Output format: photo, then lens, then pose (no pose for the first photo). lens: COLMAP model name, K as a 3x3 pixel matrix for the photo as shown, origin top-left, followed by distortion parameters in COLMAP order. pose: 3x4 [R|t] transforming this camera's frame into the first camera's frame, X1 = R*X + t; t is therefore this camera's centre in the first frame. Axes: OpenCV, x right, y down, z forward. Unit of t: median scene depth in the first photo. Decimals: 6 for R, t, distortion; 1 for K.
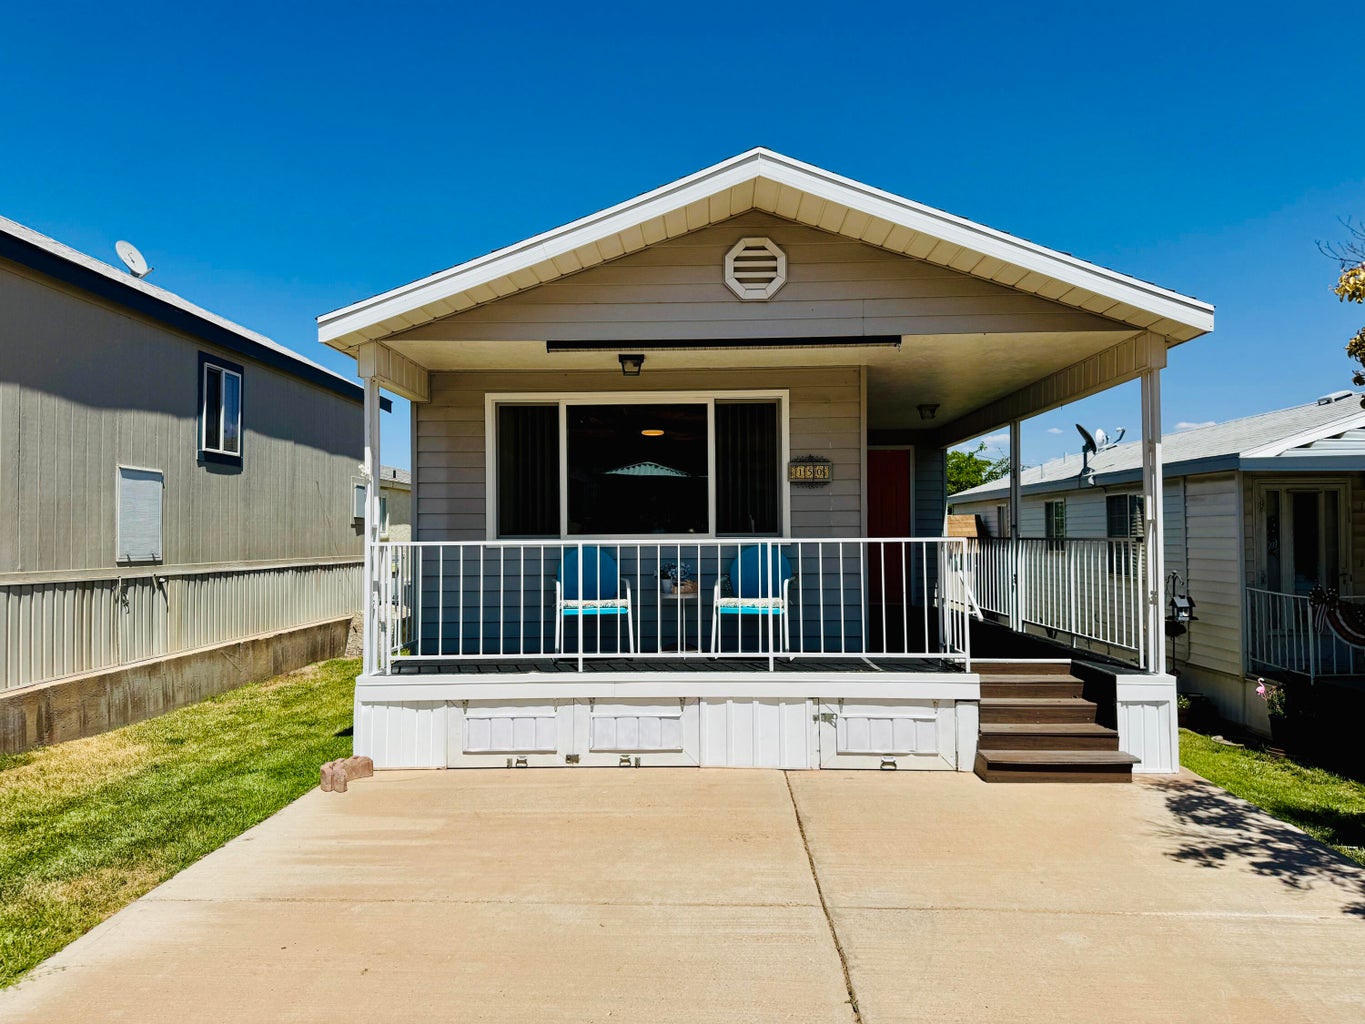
lens RADIAL K [[960.3, 0, 686.7], [0, 960.3, 511.9], [0, 0, 1]] dist [0.064393, -0.070203]
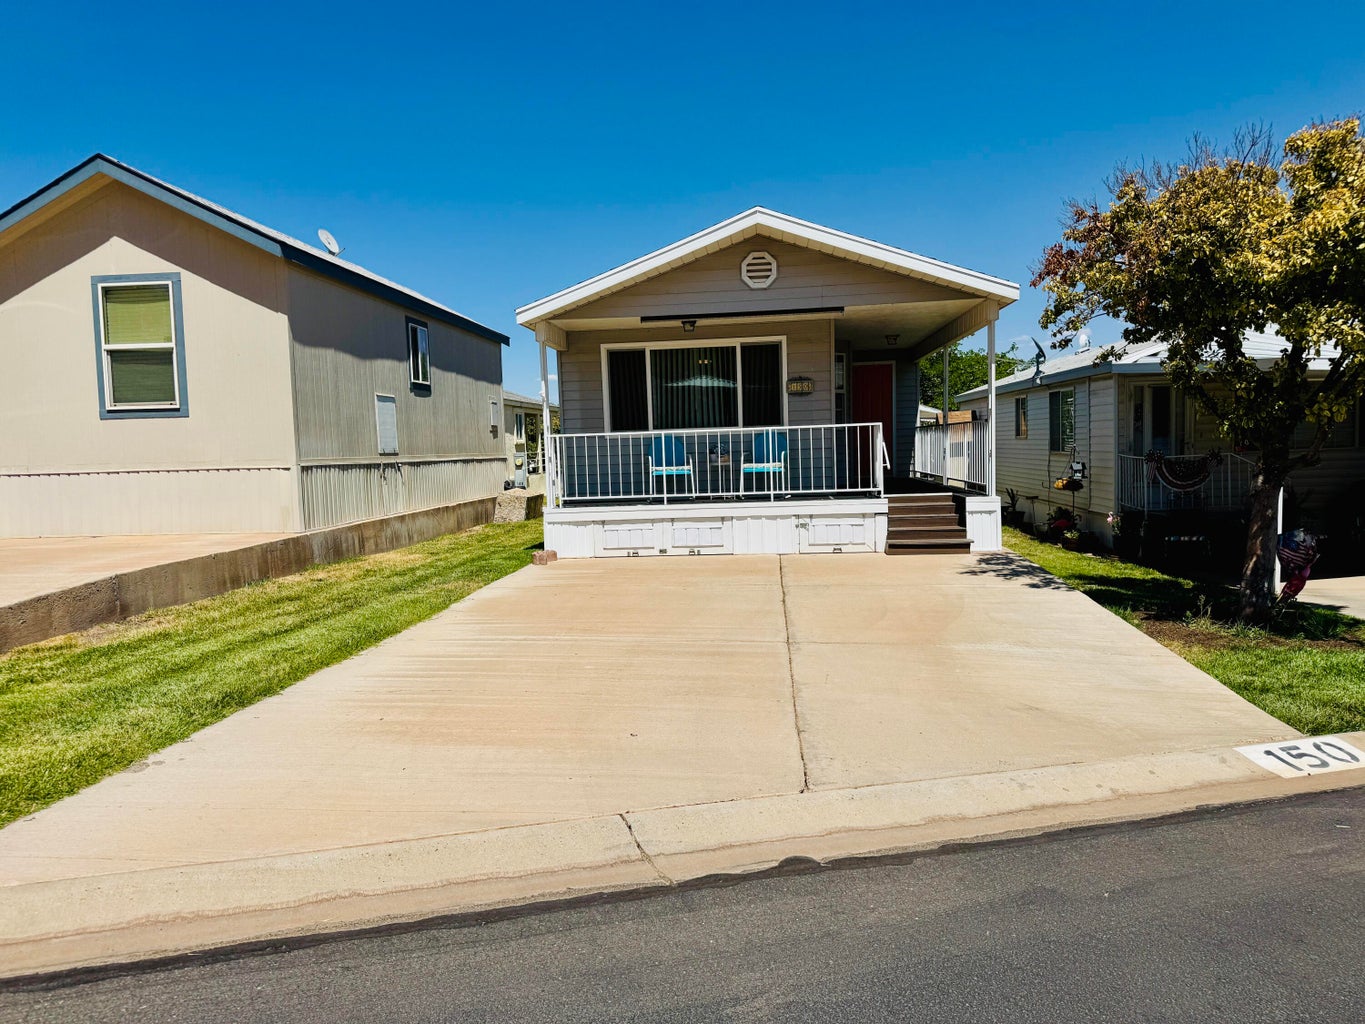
lens RADIAL K [[933.4, 0, 688.9], [0, 933.4, 513.3], [0, 0, 1]] dist [0.199377, -0.412519]
pose [[0.997909, -0.021843, -0.060837, 0.035408], [0.027827, 0.994667, 0.099315, 0.009853], [0.058343, -0.100800, 0.993195, -0.671977]]
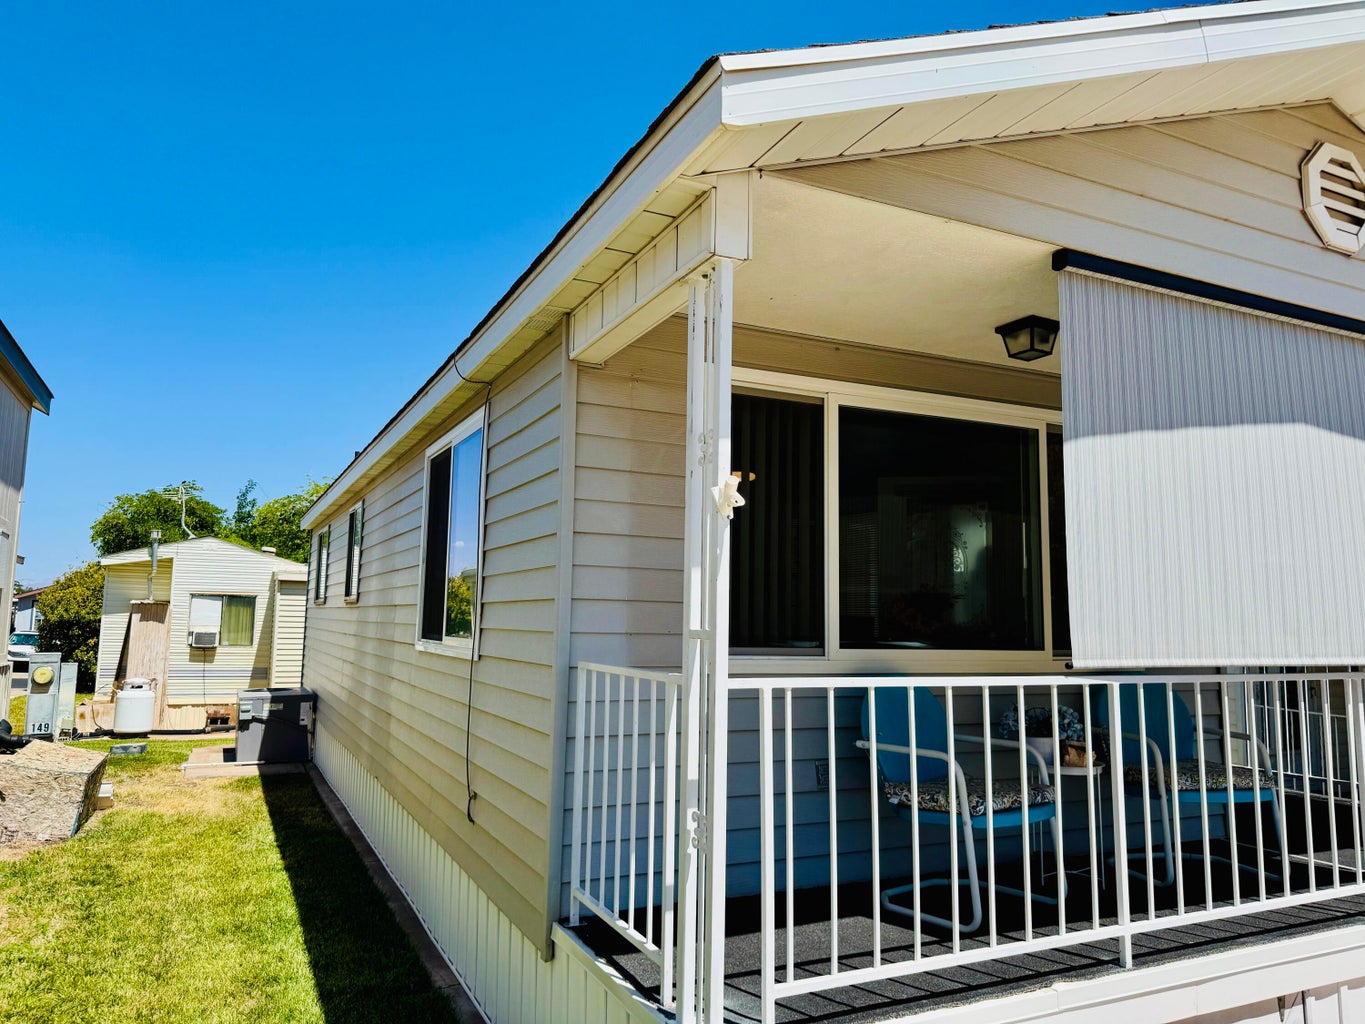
lens RADIAL K [[960.3, 0, 686.7], [0, 960.3, 511.9], [0, 0, 1]] dist [0.064393, -0.070203]
pose [[0.889440, 0.074099, 0.451005, -0.475413], [-0.035507, 0.994991, -0.093450, 0.001585], [-0.455670, 0.067105, 0.887616, 0.613378]]
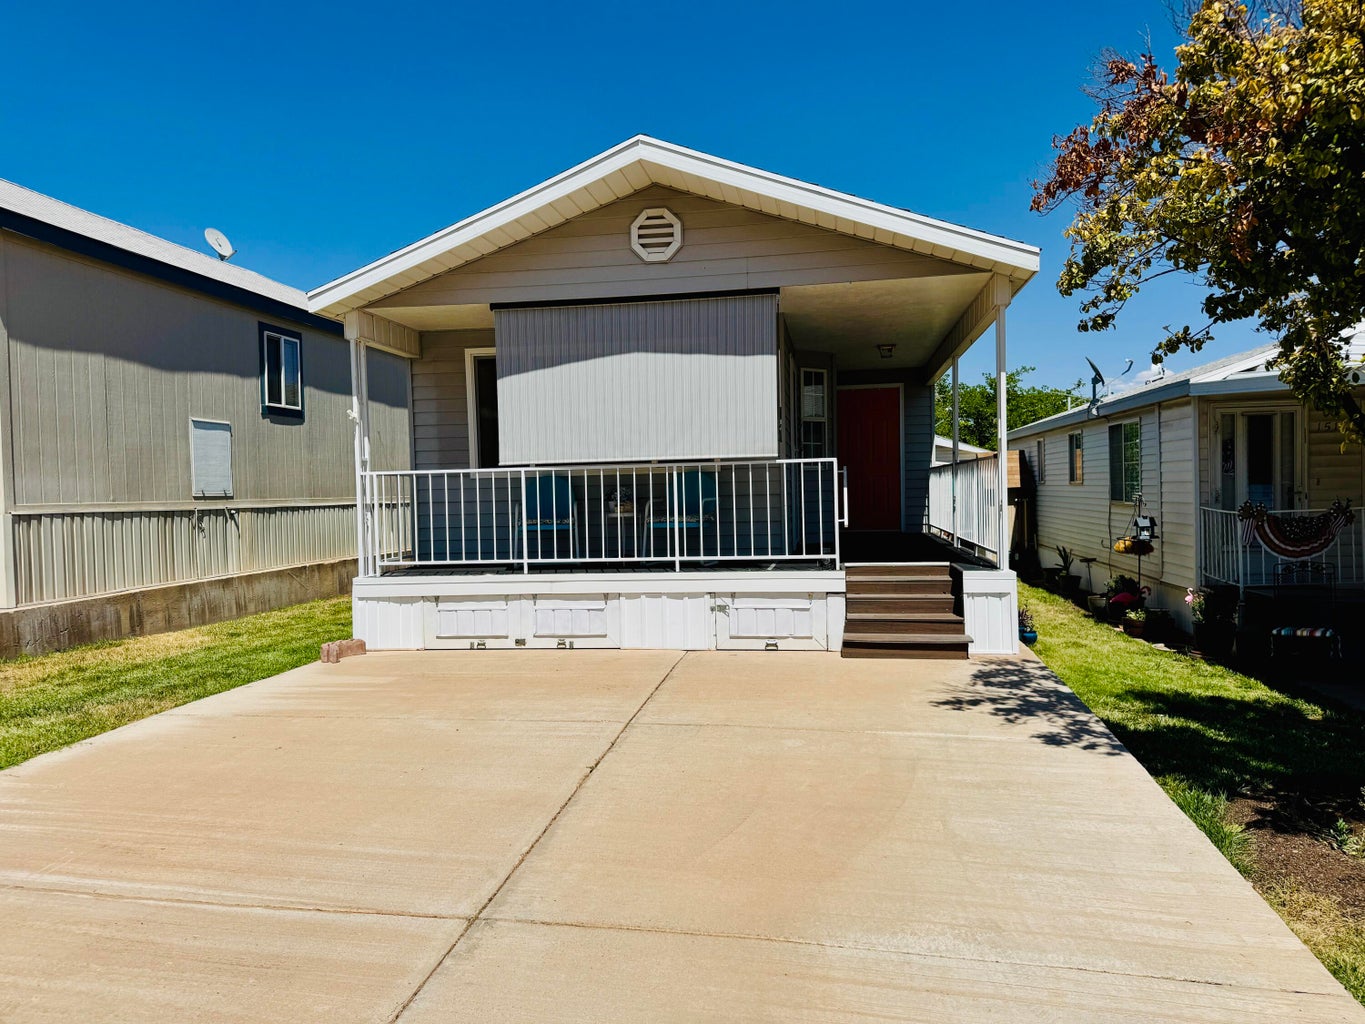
lens RADIAL K [[951.6, 0, 682.5], [0, 951.6, 512.0], [0, 0, 1]] dist [0.113116, -0.174595]
pose [[0.991458, -0.015172, -0.129539, 0.227886], [0.021835, 0.998502, 0.050175, 0.027514], [0.128584, -0.052575, 0.990304, -0.169173]]
